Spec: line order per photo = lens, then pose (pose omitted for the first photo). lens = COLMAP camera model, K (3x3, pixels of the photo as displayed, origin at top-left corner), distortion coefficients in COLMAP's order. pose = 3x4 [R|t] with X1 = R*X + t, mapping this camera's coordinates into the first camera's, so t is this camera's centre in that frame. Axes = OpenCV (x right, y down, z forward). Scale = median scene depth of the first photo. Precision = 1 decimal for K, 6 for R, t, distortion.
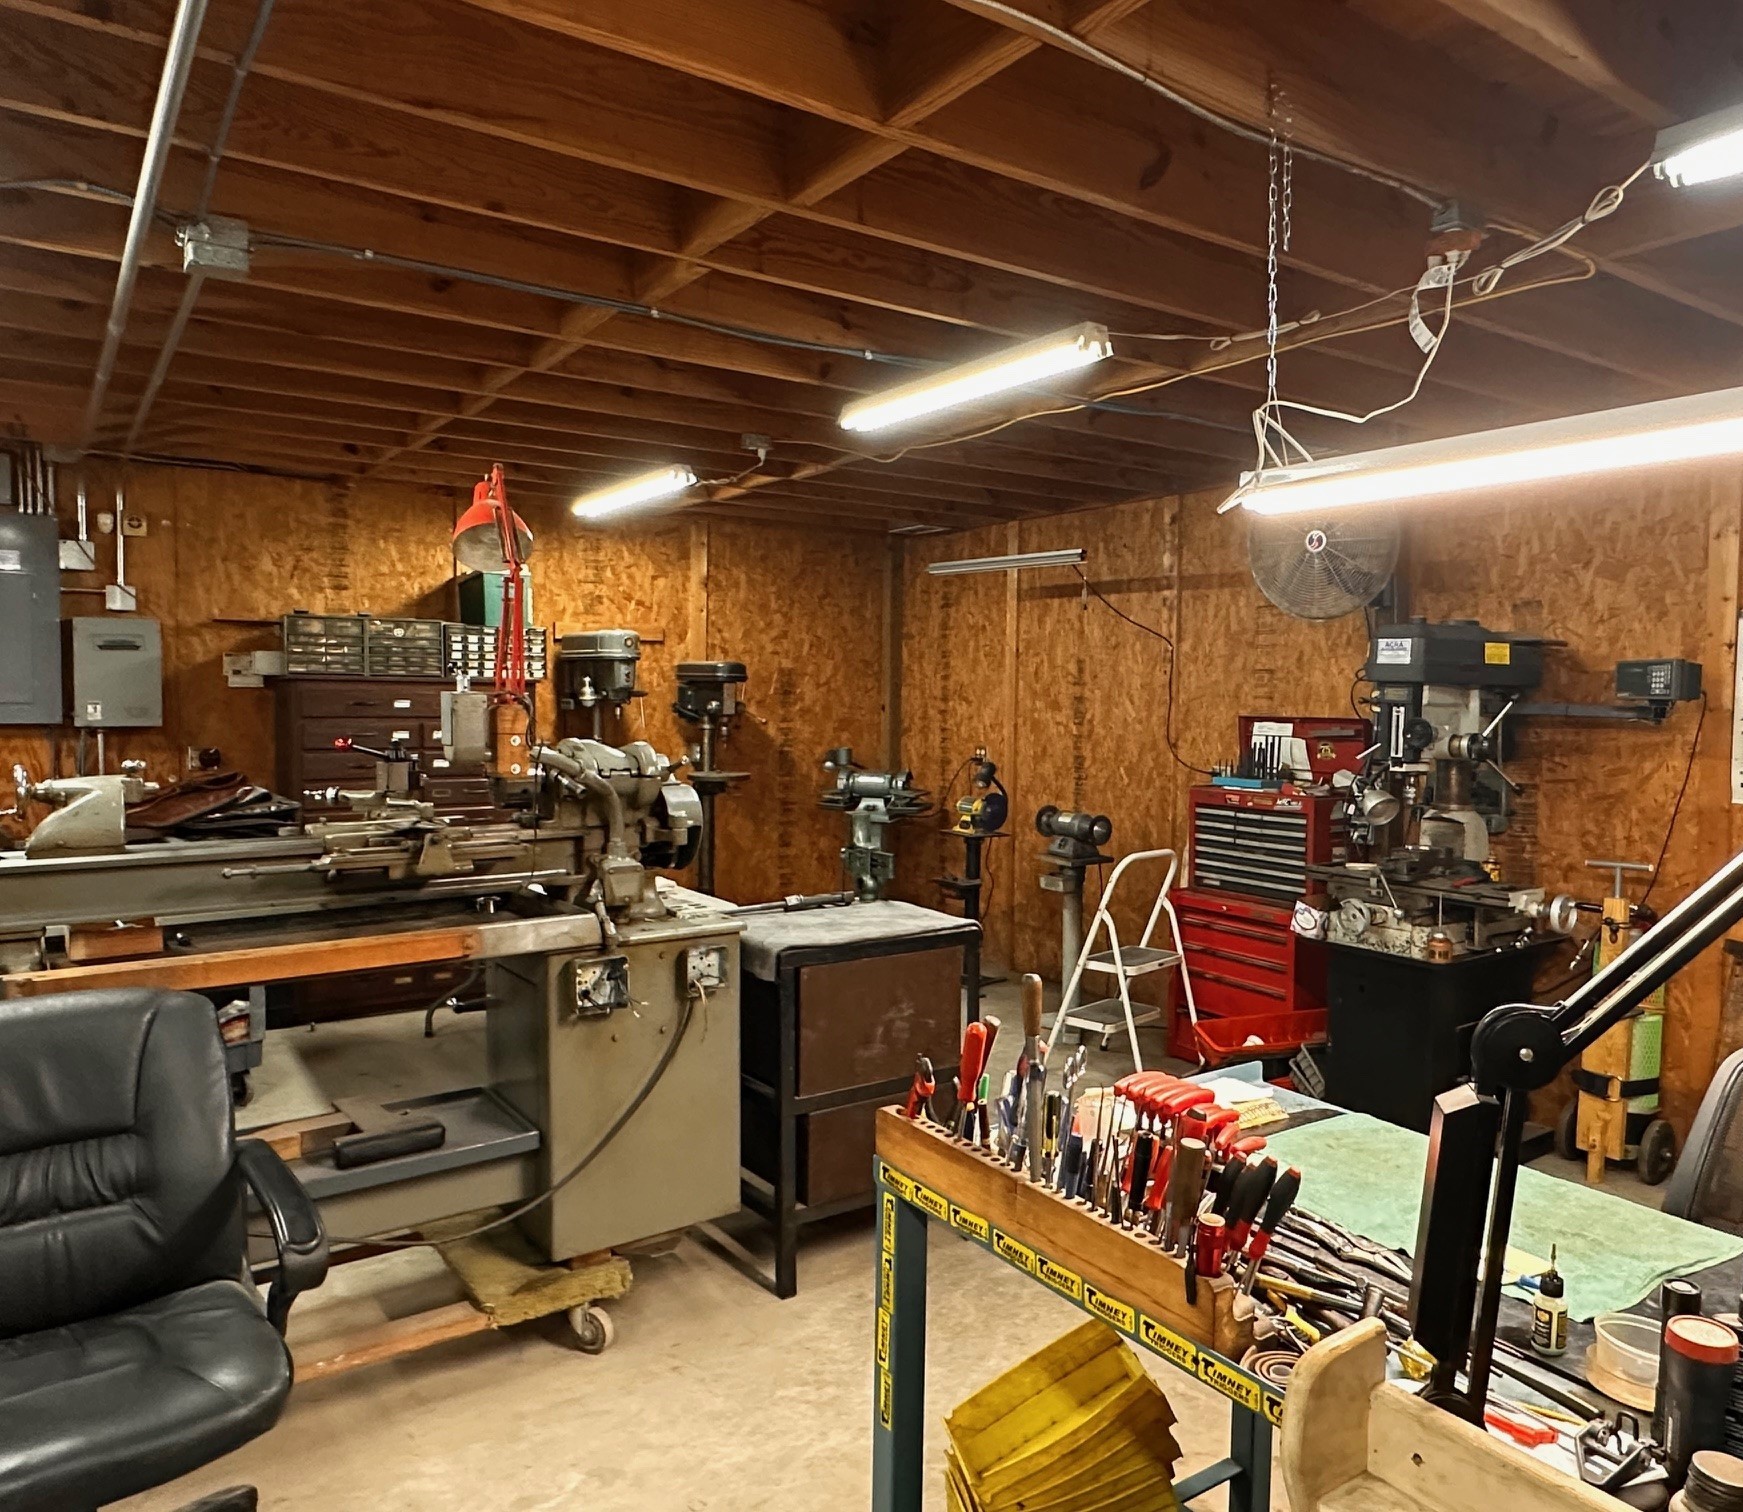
lens RADIAL K [[1202.5, 0, 863.2], [0, 1202.5, 757.9], [0, 0, 1]] dist [-0.004699, 0.001047]
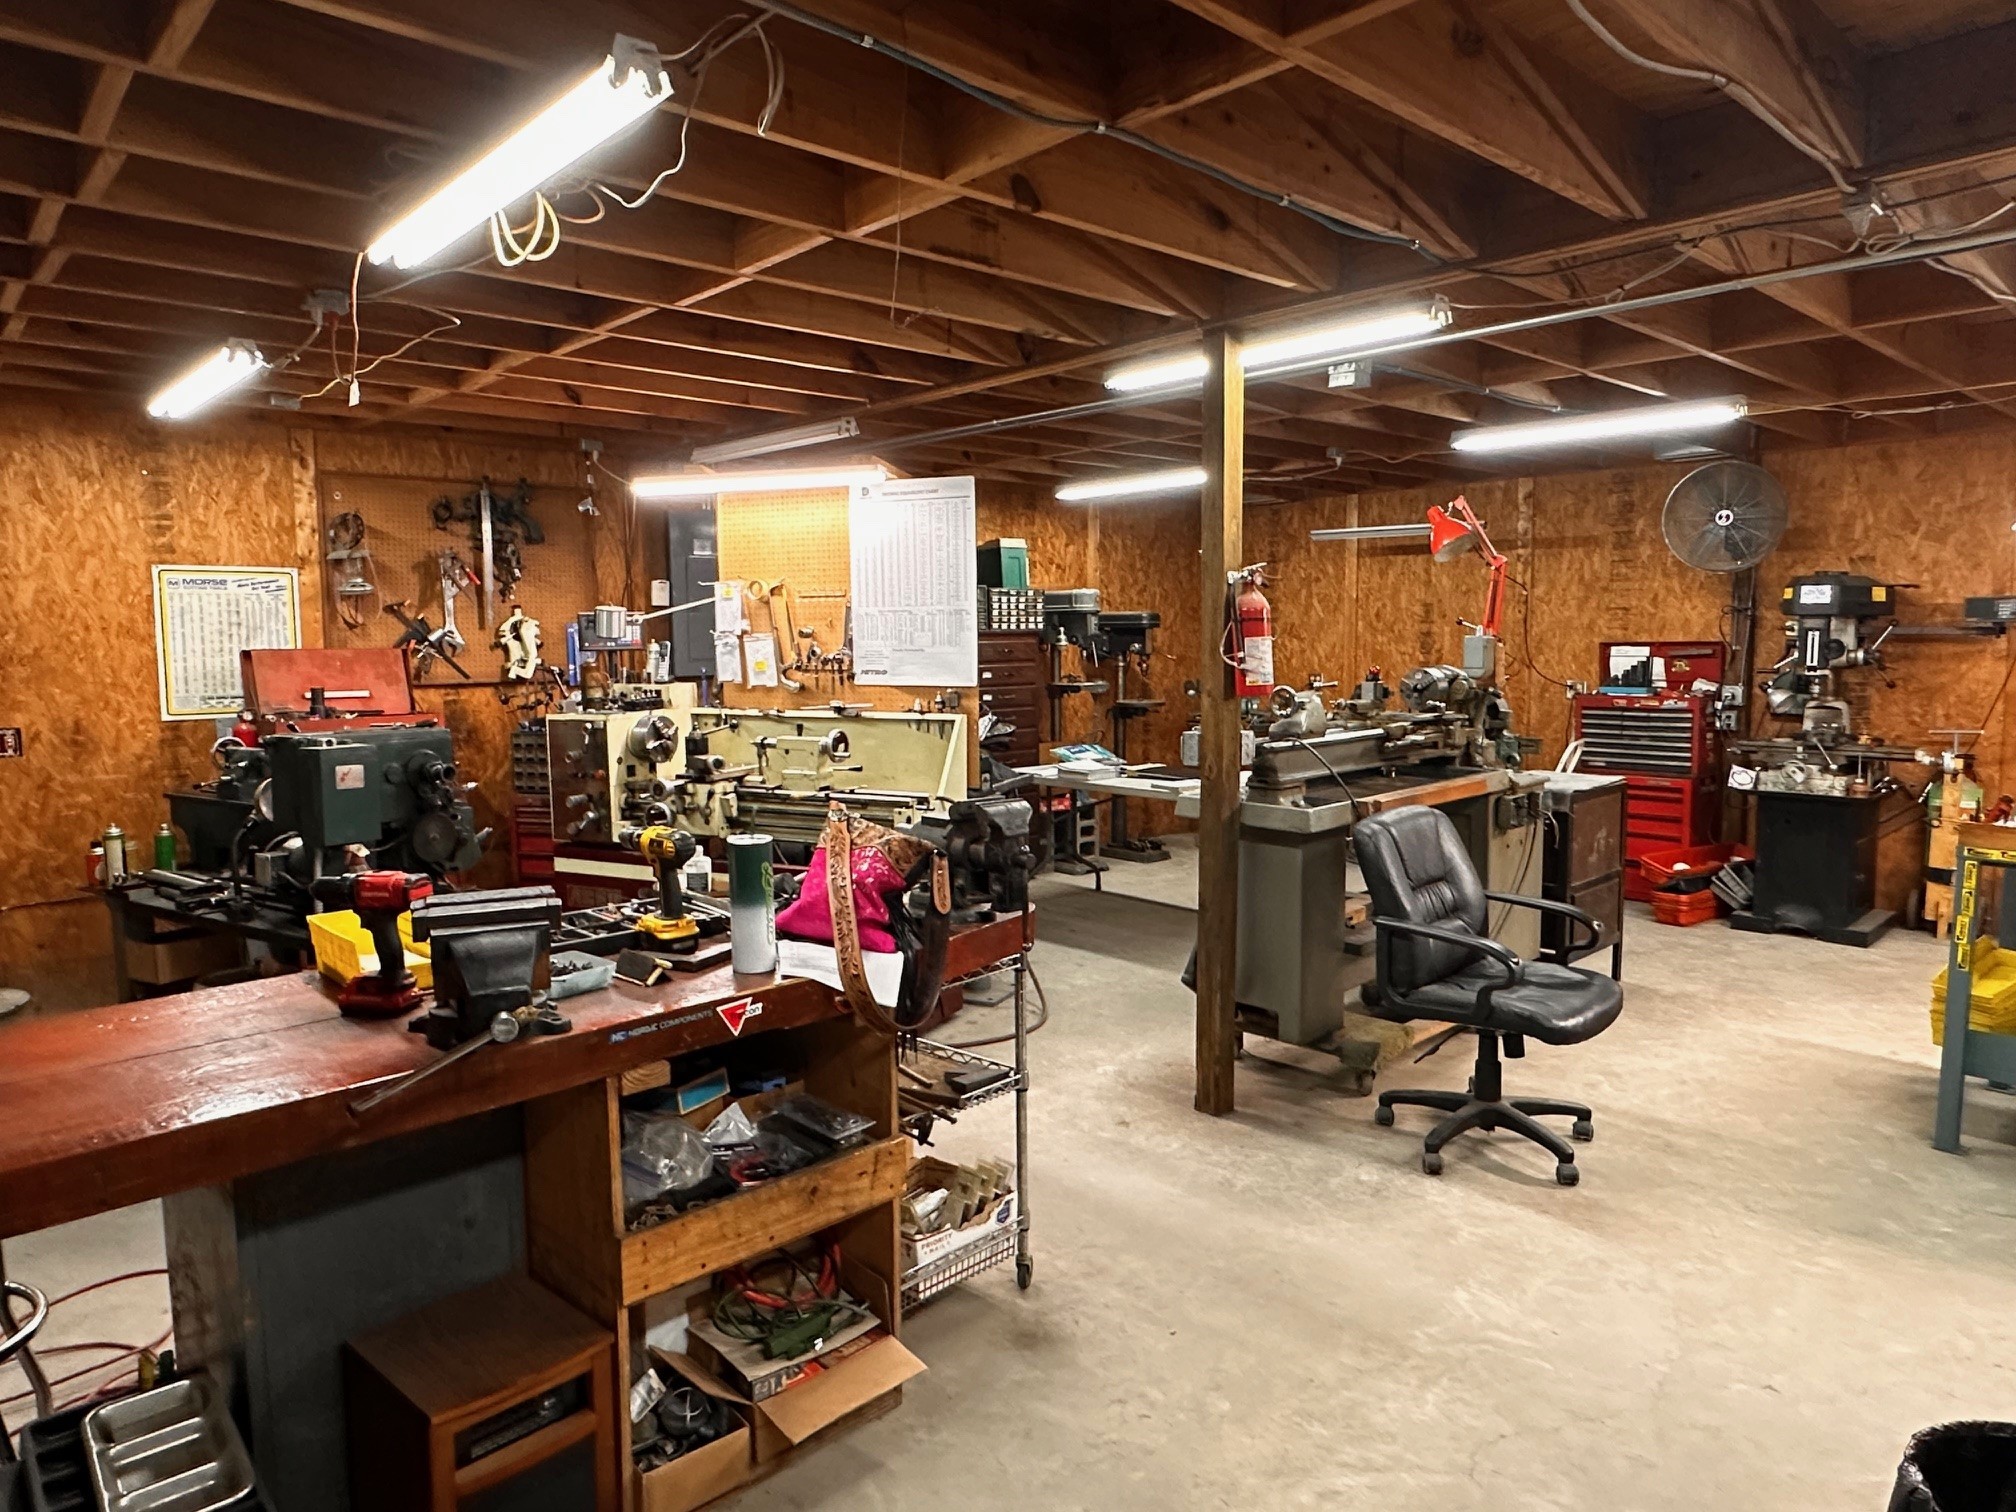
lens RADIAL K [[1120.9, 0, 1005.5], [0, 1120.9, 745.2], [0, 0, 1]] dist [-0.000554, -0.001474]
pose [[0.996045, -0.035795, 0.081321, -0.582257], [0.032175, 0.998451, 0.045398, 0.002492], [-0.082820, -0.042602, 0.995653, -0.265963]]
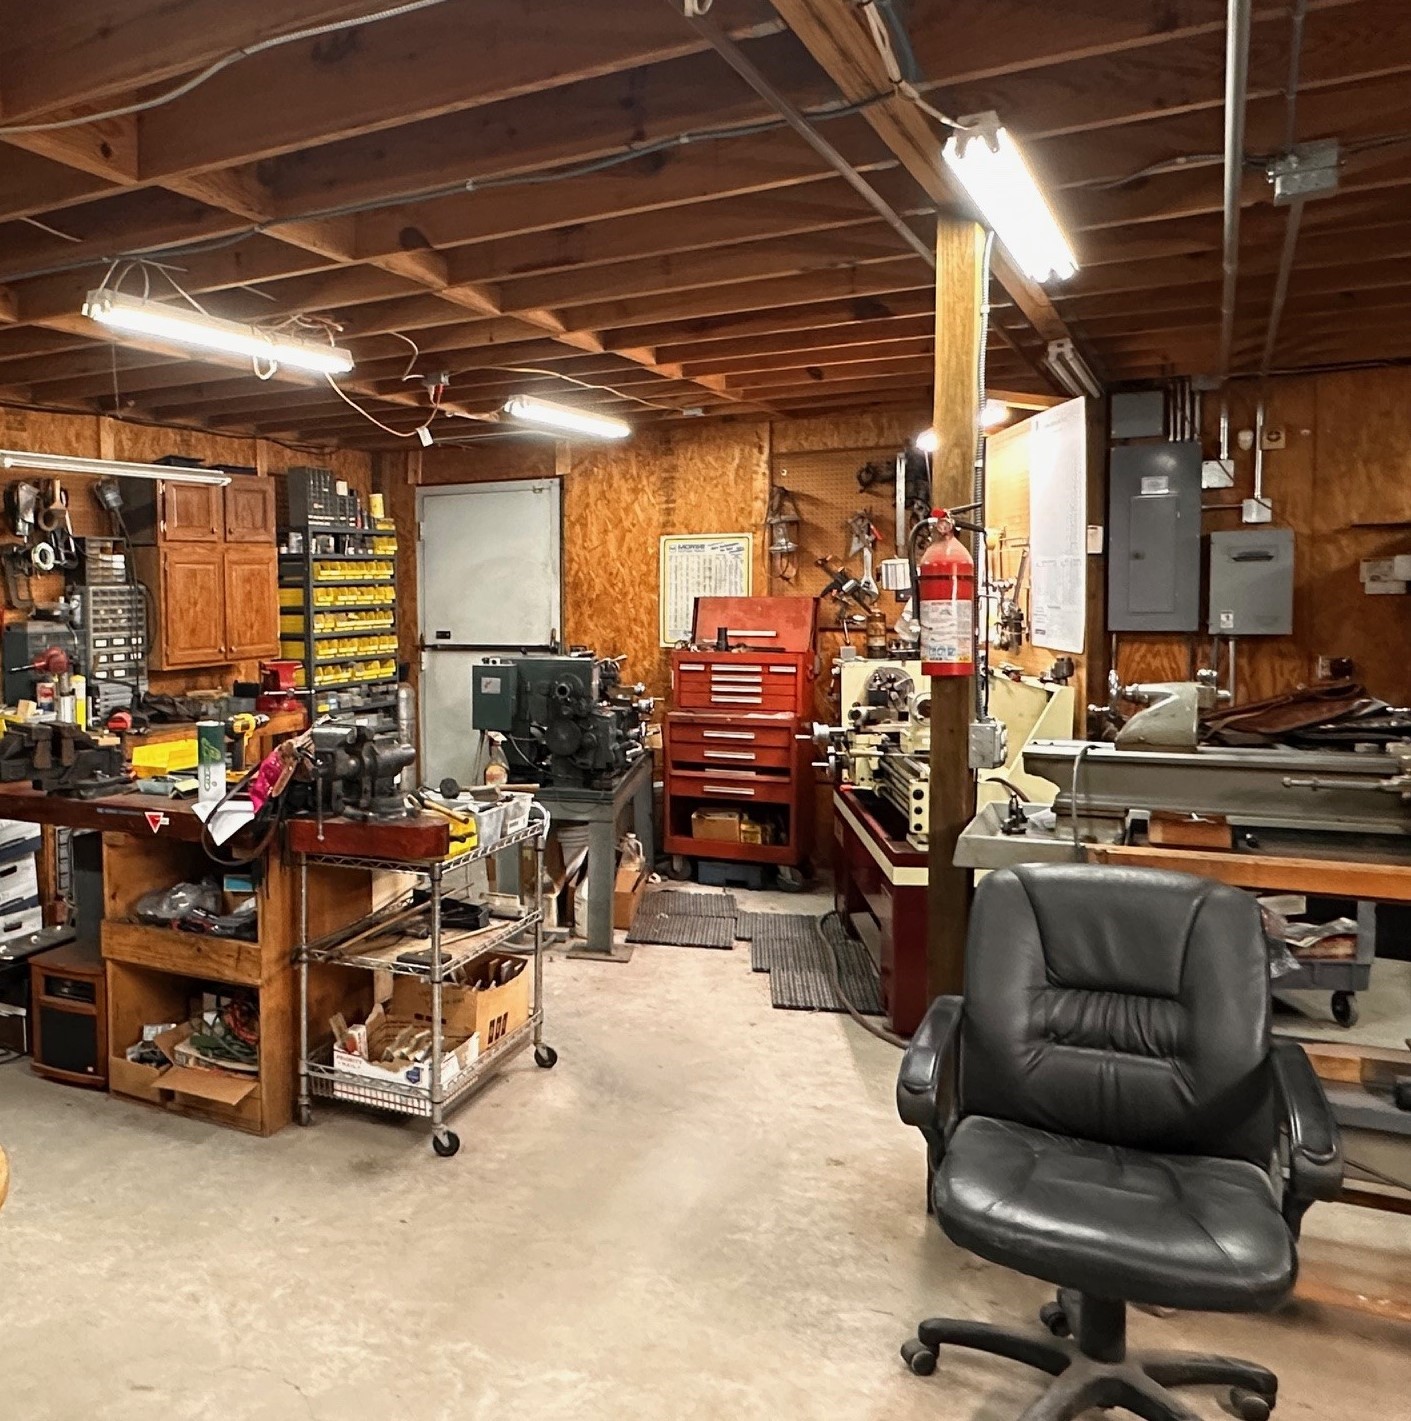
lens RADIAL K [[1217.7, 0, 583.6], [0, 1217.7, 676.0], [0, 0, 1]] dist [-0.000676, -0.016369]
pose [[0.473877, 0.041306, -0.879622, 0.049492], [-0.032467, 0.999040, 0.029423, -0.003138], [0.879992, 0.014616, 0.474763, -0.014362]]
